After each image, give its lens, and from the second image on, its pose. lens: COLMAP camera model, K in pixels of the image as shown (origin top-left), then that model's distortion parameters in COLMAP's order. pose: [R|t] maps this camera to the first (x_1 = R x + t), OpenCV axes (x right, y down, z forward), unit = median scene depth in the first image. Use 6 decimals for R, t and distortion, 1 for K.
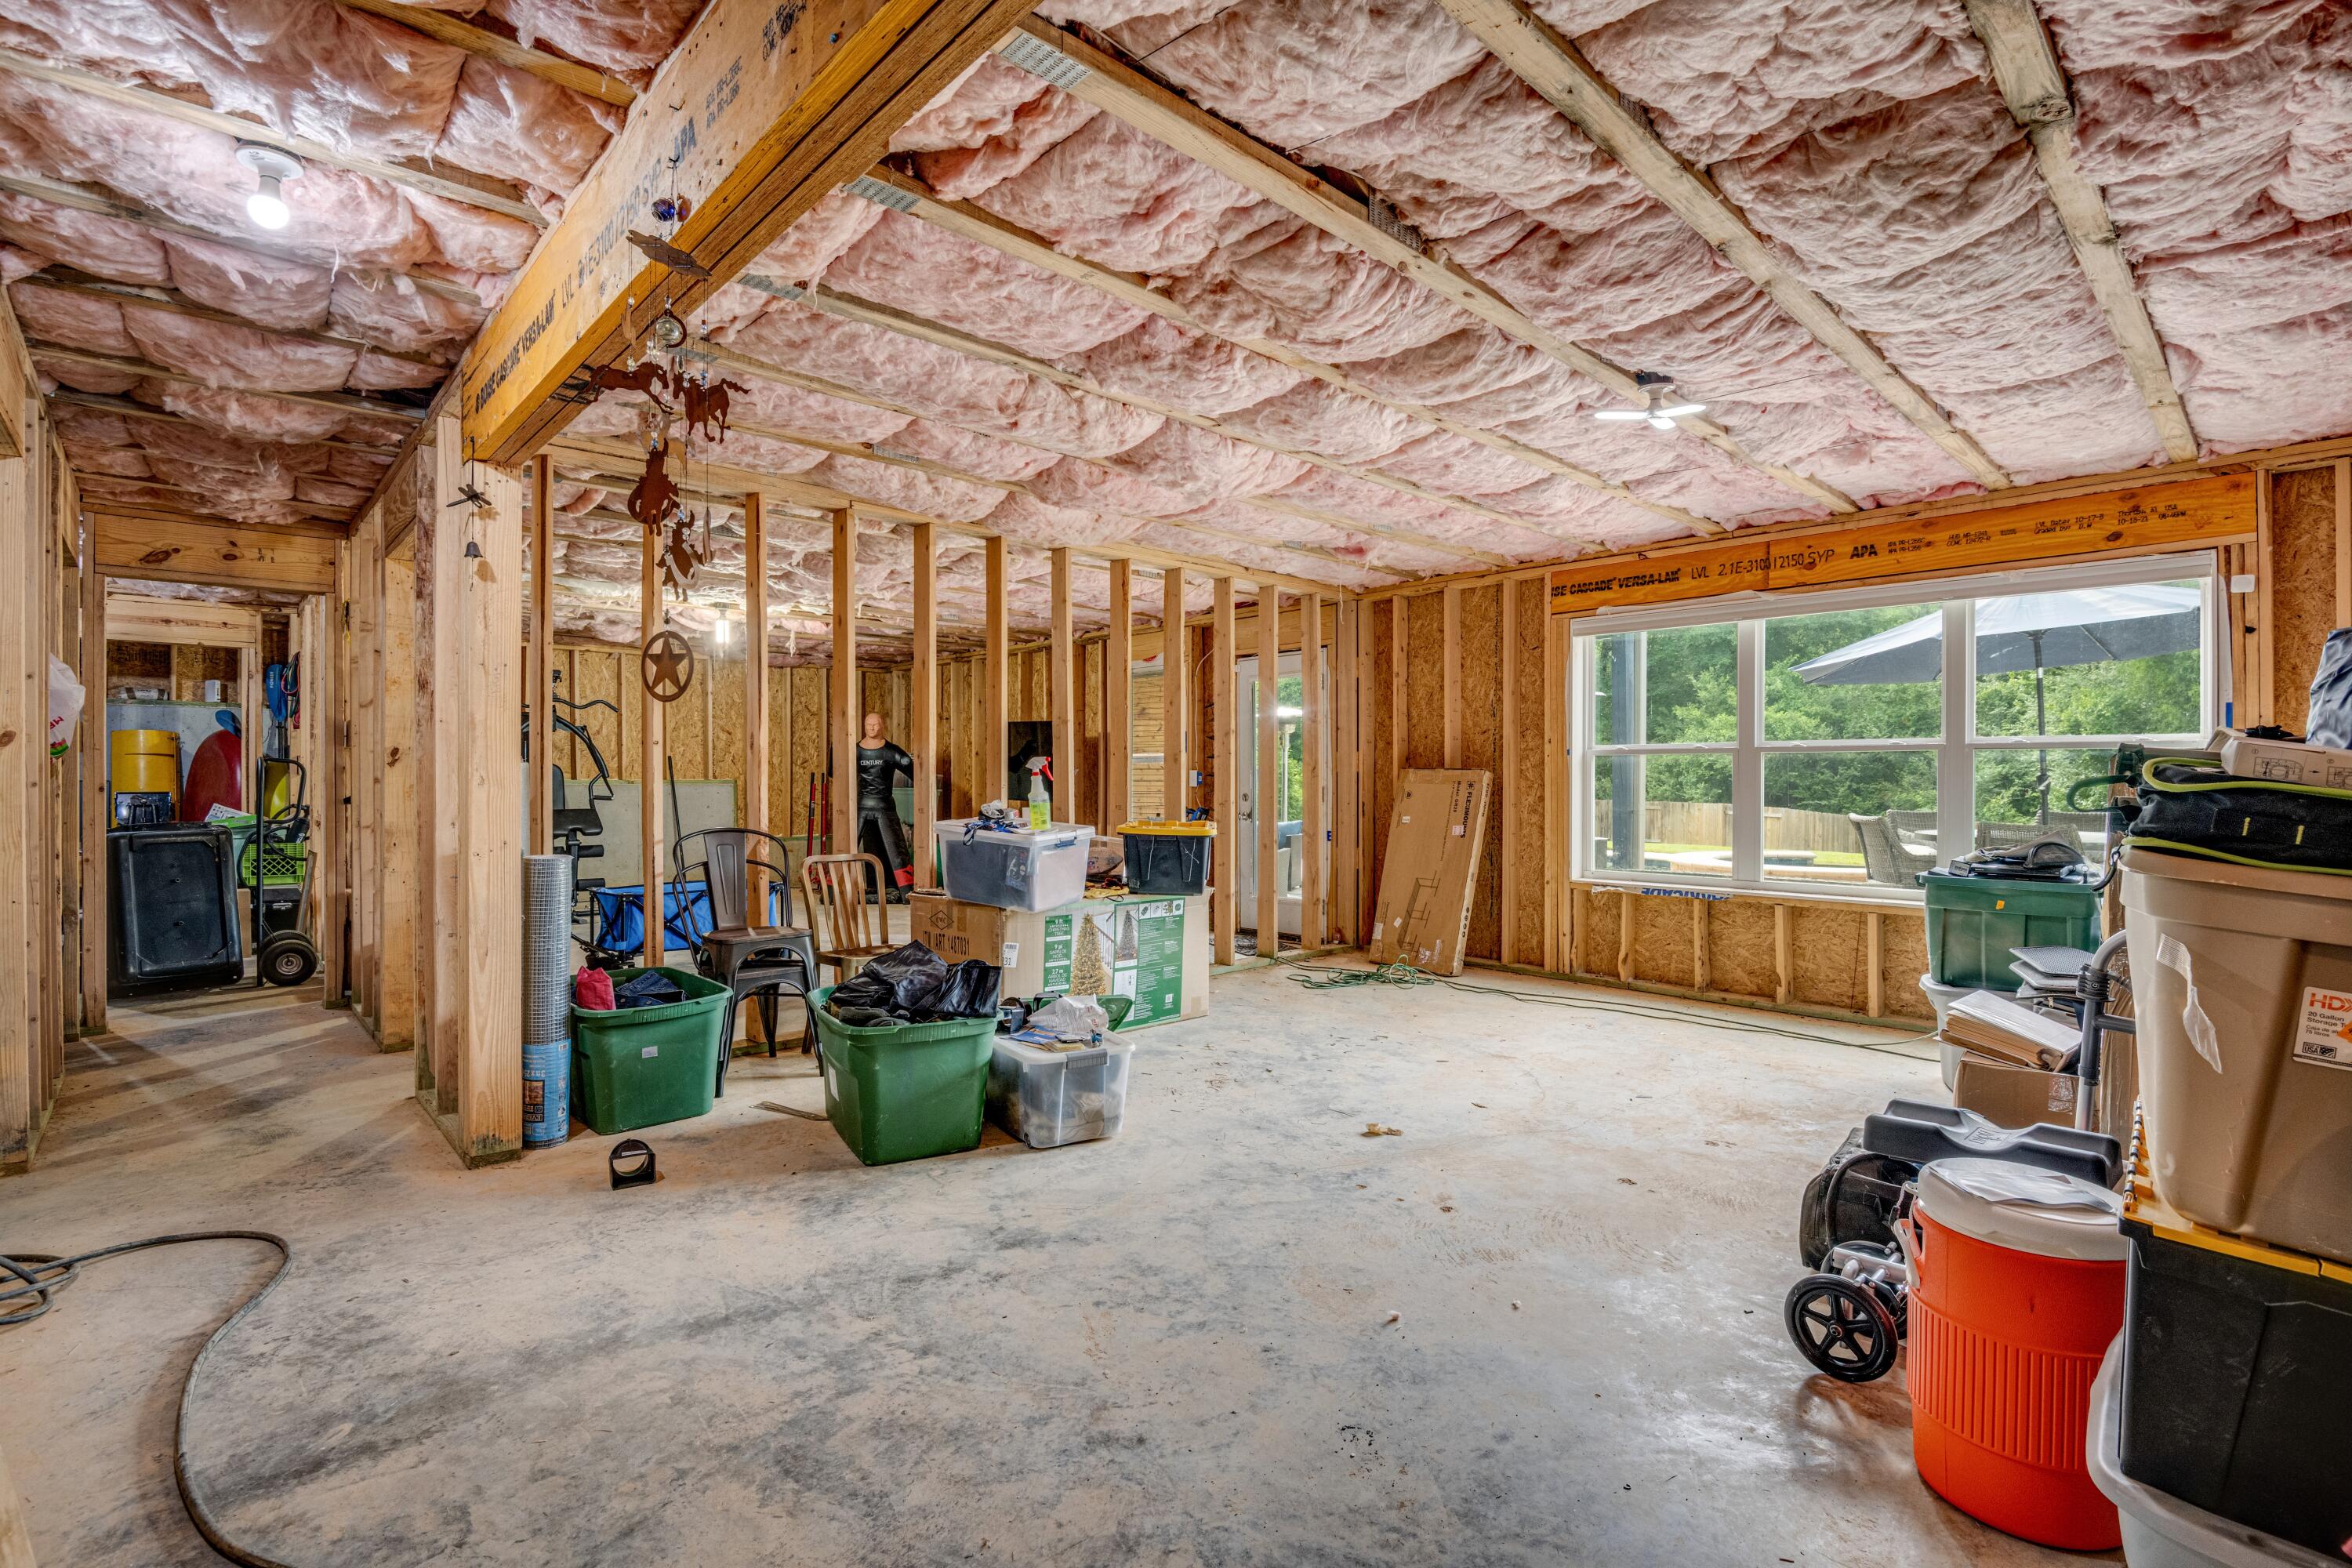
lens RADIAL K [[1083.0, 0, 1166.3], [0, 1083.0, 780.8], [0, 0, 1]] dist [-0.029482, -0.001908]
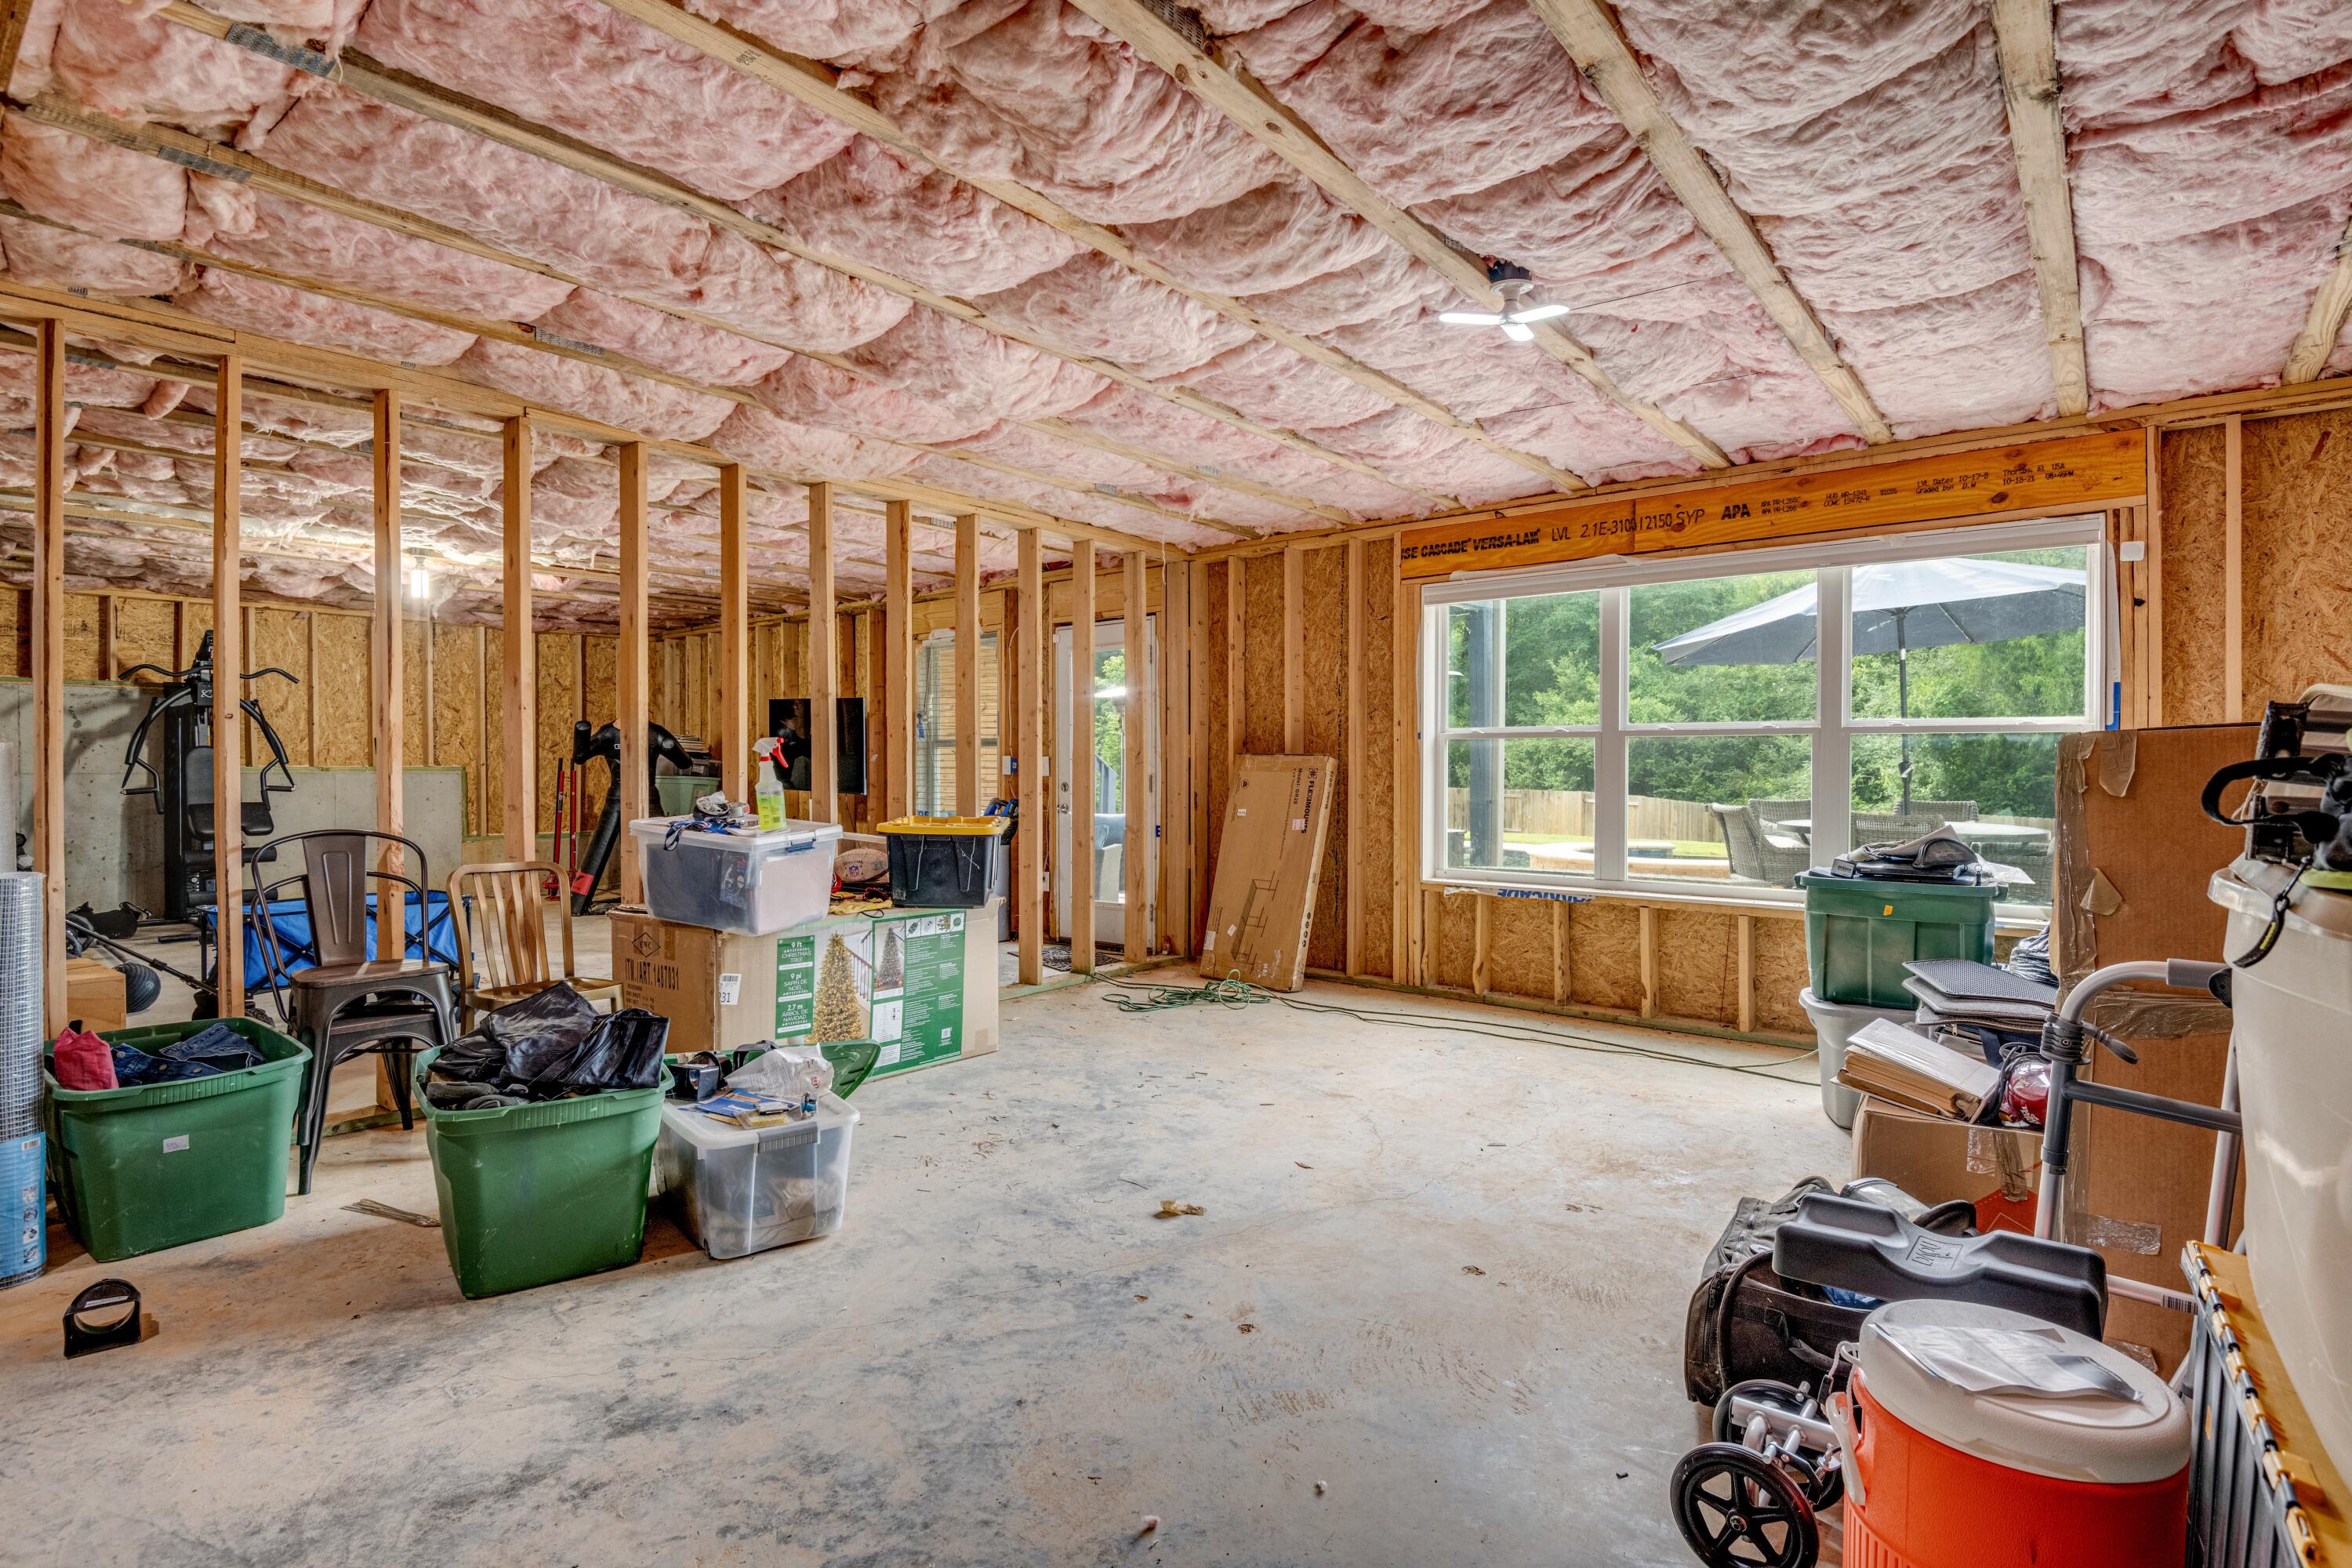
lens RADIAL K [[1166.0, 0, 1177.8], [0, 1166.0, 774.9], [0, 0, 1]] dist [-0.034143, -0.003002]
pose [[0.989769, -0.000366, 0.142680, 0.081120], [-0.000464, 0.999983, 0.005785, 0.000202], [-0.142680, -0.005792, 0.989752, 0.166006]]
